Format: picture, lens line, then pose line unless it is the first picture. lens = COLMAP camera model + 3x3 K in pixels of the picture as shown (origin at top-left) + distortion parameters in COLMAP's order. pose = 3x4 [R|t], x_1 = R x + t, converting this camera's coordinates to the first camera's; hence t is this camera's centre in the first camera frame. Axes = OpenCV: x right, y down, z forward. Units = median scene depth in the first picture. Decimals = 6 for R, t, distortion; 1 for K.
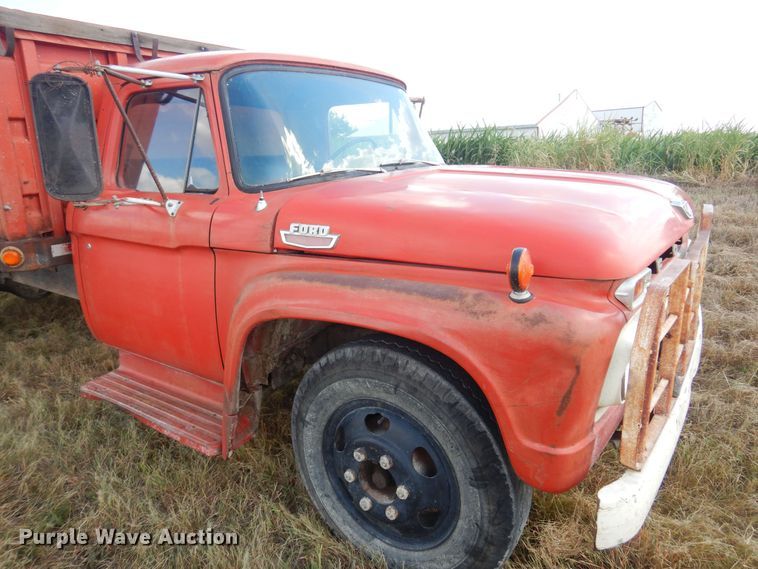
lens RADIAL K [[550.4, 0, 379.0], [0, 550.4, 284.5], [0, 0, 1]] dist [0.003562, 0.001470]
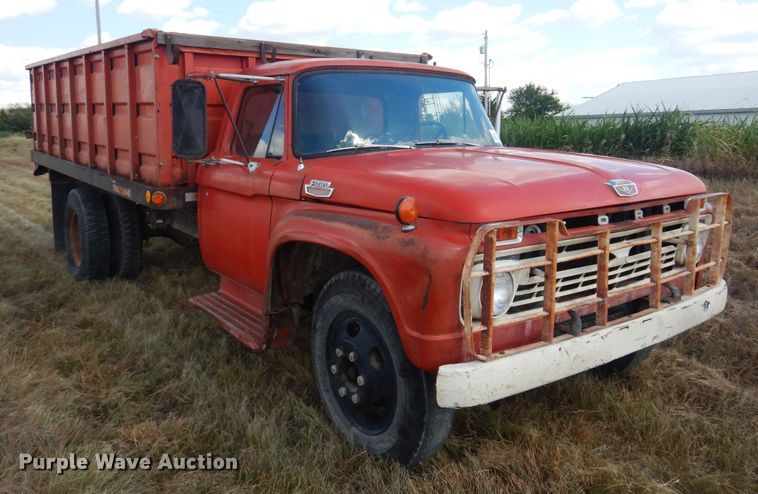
lens RADIAL K [[641.5, 0, 377.7], [0, 641.5, 195.2], [0, 0, 1]] dist [0.000104, -0.001990]
pose [[0.944155, 0.060328, -0.323933, 0.467527], [-0.104417, 0.987208, -0.120487, 0.095689], [0.312520, 0.147582, 0.938377, -0.437159]]
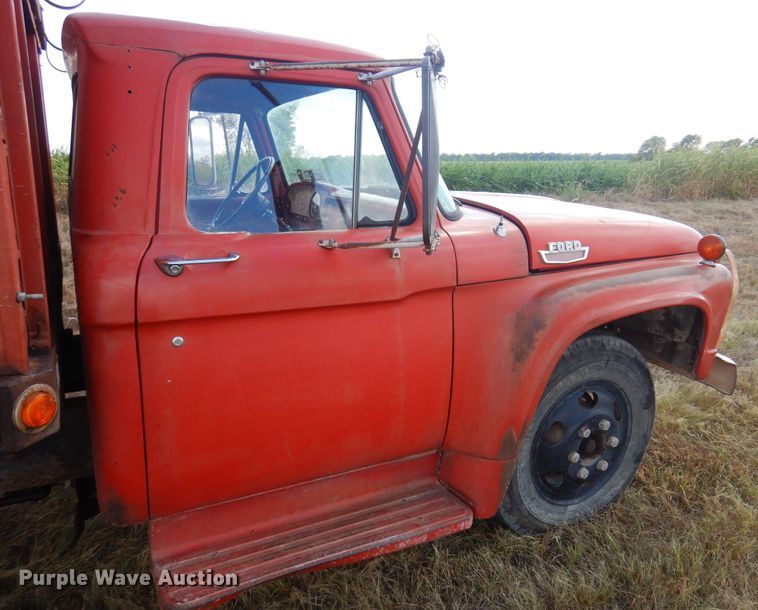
lens RADIAL K [[592.4, 0, 402.2], [0, 592.4, 304.5], [0, 0, 1]] dist [-0.001826, 0.000106]
pose [[0.446331, -0.181773, 0.876212, -1.101808], [0.198901, 0.974811, 0.100910, -0.141198], [-0.872483, 0.129240, 0.471243, 0.615485]]
